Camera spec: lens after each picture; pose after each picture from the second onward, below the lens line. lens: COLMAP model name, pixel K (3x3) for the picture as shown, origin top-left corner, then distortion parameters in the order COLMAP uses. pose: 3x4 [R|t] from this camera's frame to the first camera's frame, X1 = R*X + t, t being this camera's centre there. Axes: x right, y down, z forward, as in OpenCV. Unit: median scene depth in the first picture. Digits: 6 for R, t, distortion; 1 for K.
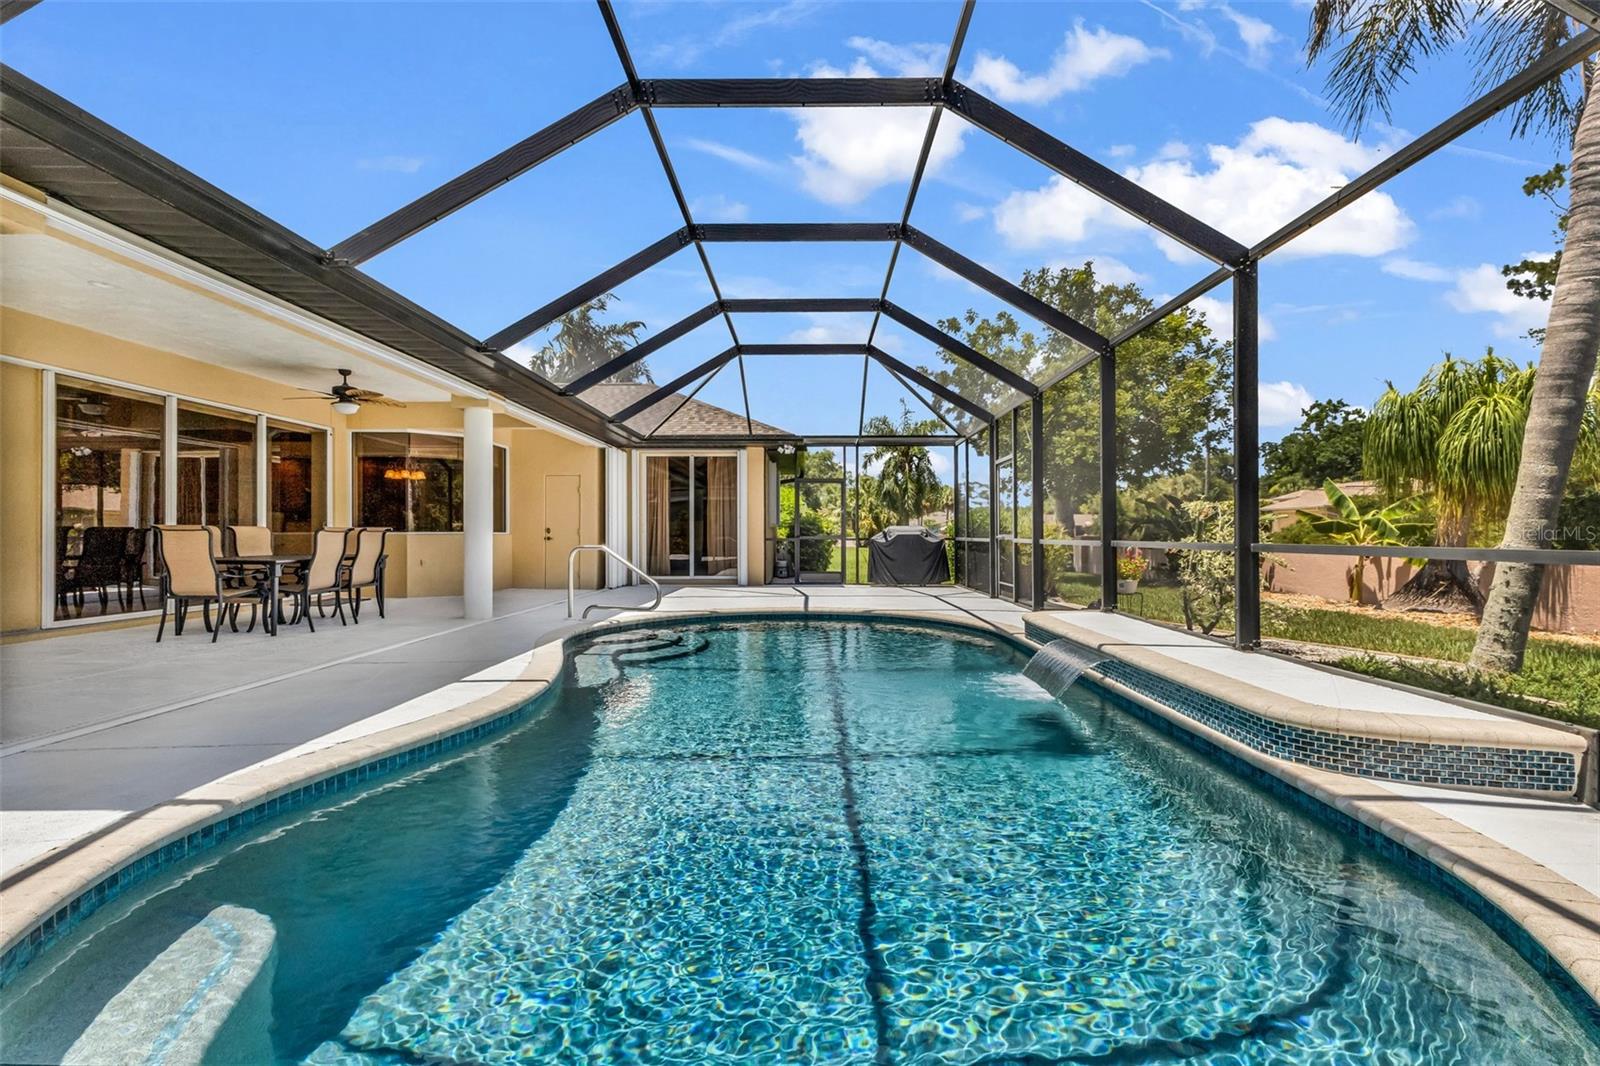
lens RADIAL K [[712.4, 0, 800.0], [0, 712.4, 533.0], [0, 0, 1]] dist [0.008194, -0.000193]
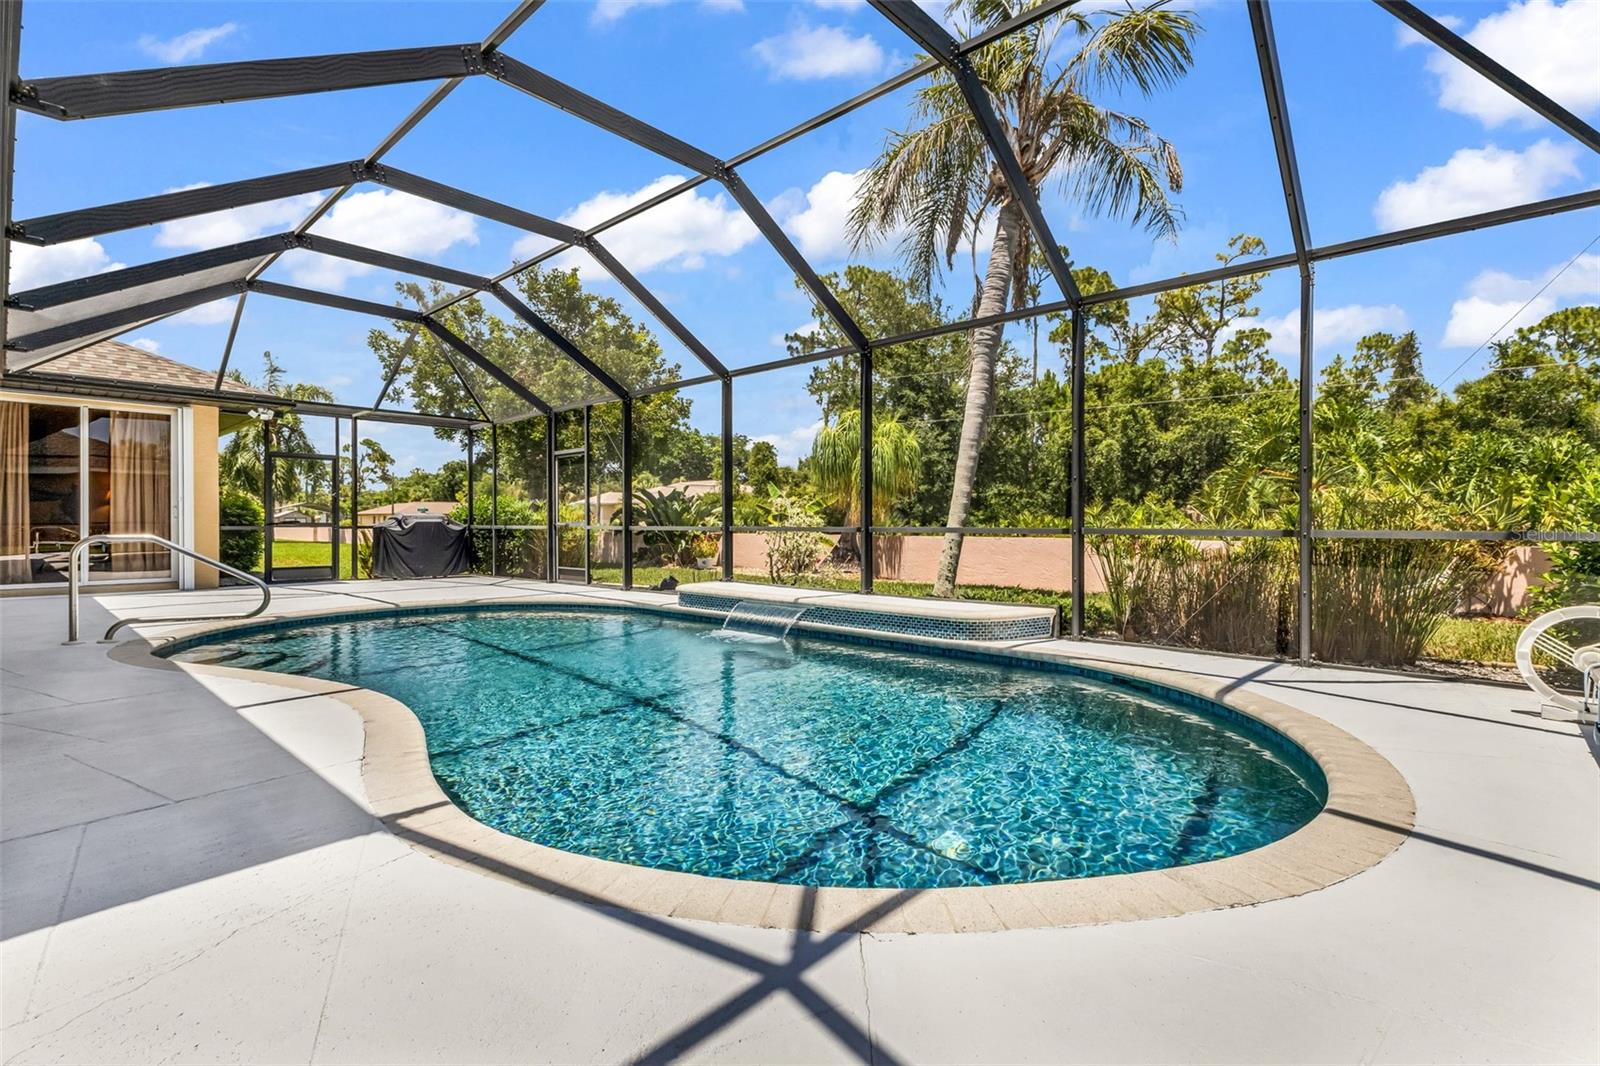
lens RADIAL K [[735.6, 0, 804.0], [0, 735.6, 523.8], [0, 0, 1]] dist [0.002962, 0.000611]
pose [[0.669134, 0.001646, 0.743140, -0.273483], [-0.003331, 0.999994, 0.000785, 0.002854], [-0.743134, -0.003001, 0.669136, 0.005103]]
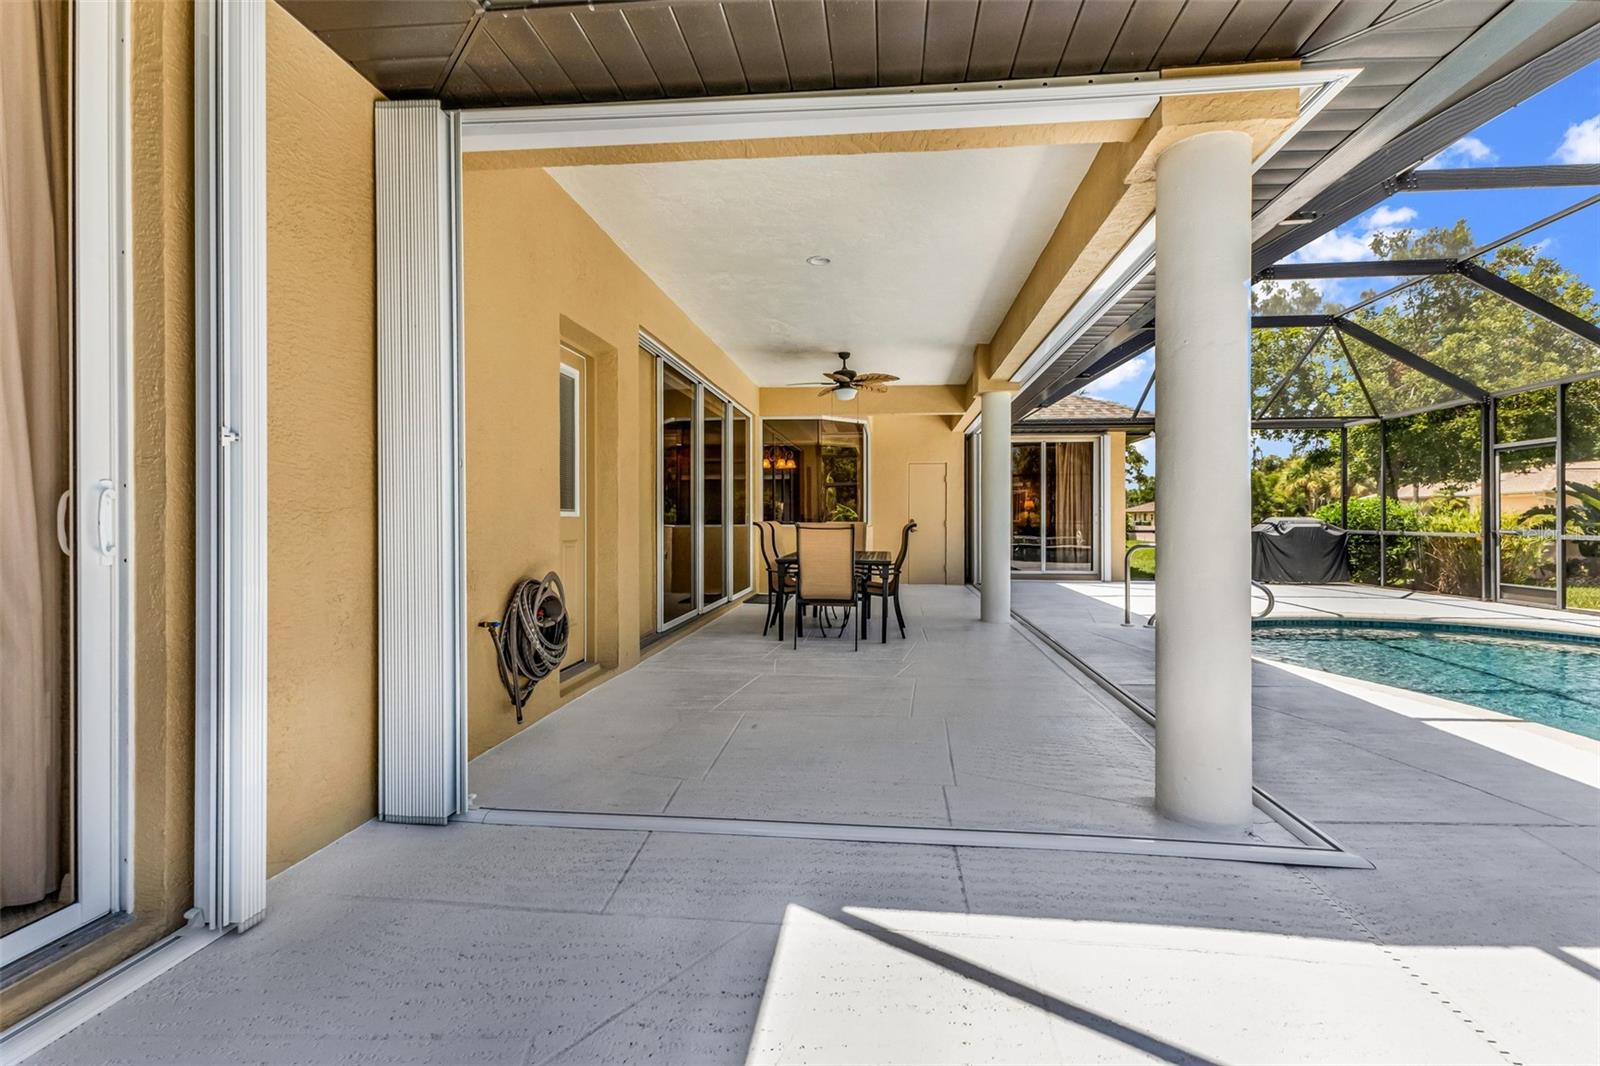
lens RADIAL K [[720.4, 0, 821.5], [0, 720.4, 521.8], [0, 0, 1]] dist [0.003506, 0.000329]
pose [[0.996543, 0.001800, -0.083065, -0.457517], [-0.001326, 0.999983, 0.005754, -0.010356], [0.083074, -0.005624, 0.996528, 0.045434]]
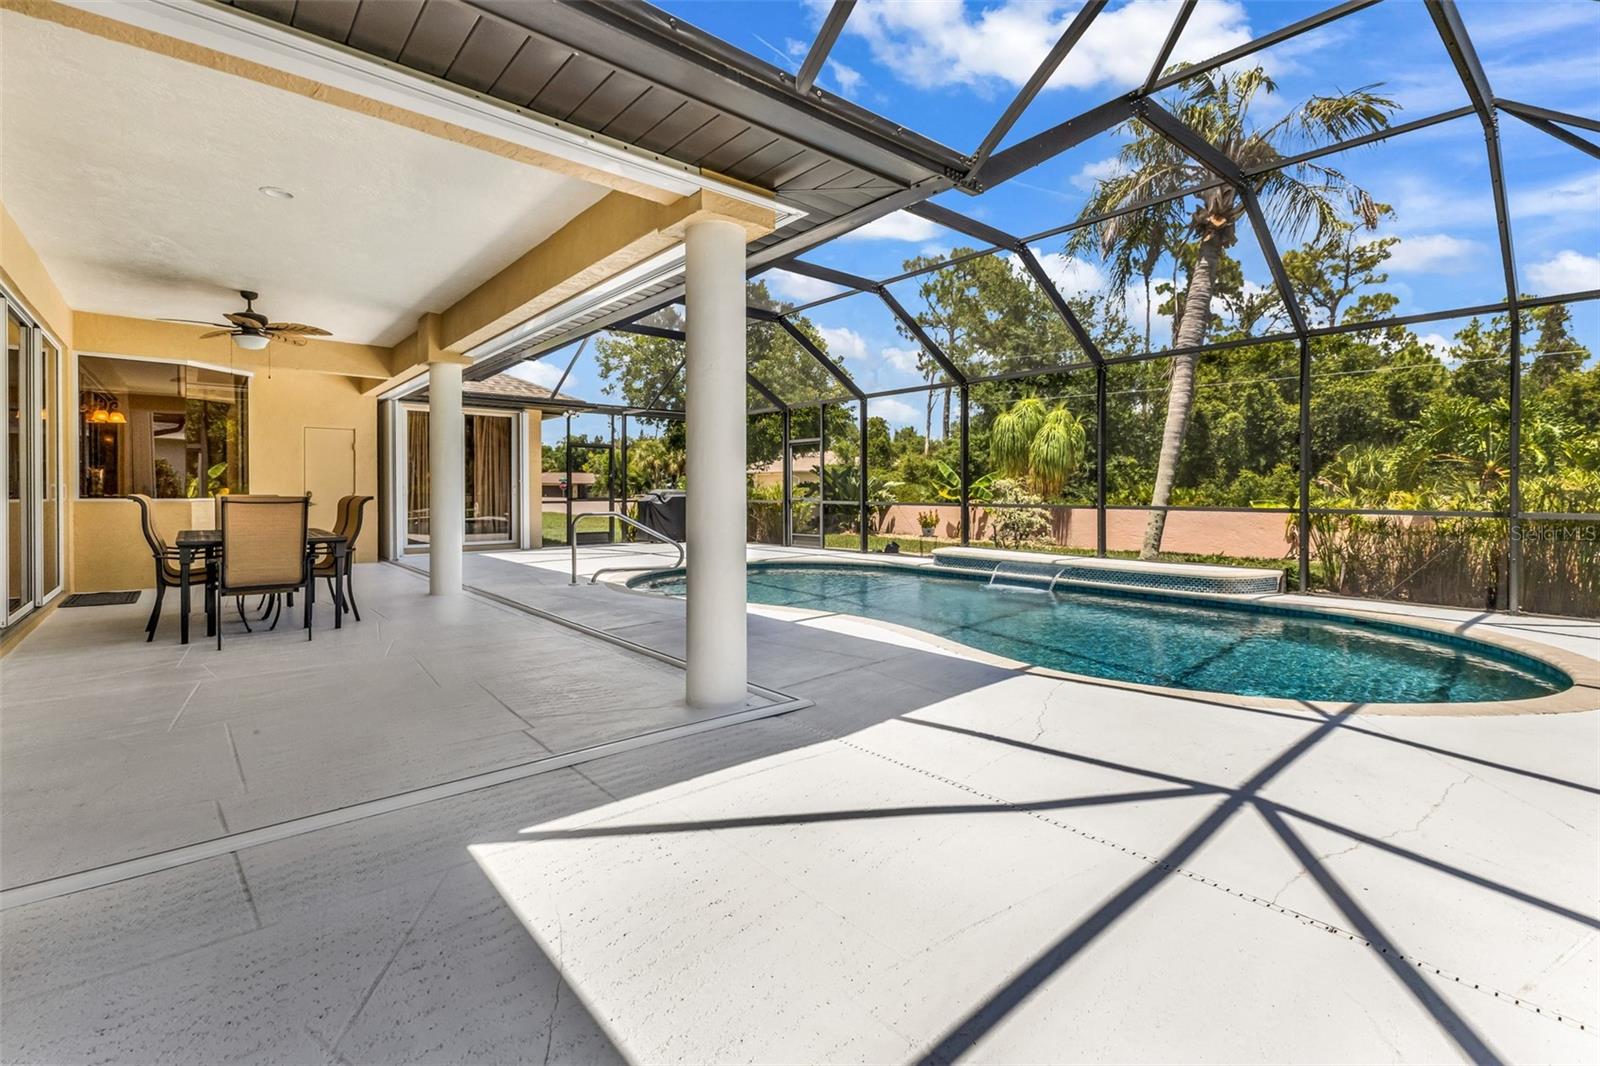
lens RADIAL K [[707.0, 0, 791.2], [0, 707.0, 493.9], [0, 0, 1]] dist [0.012309, -0.006345]
pose [[0.760071, -0.002302, 0.649836, -0.538484], [-0.001554, 0.999984, 0.005360, -0.010736], [-0.649839, -0.005084, 0.760055, 0.020544]]
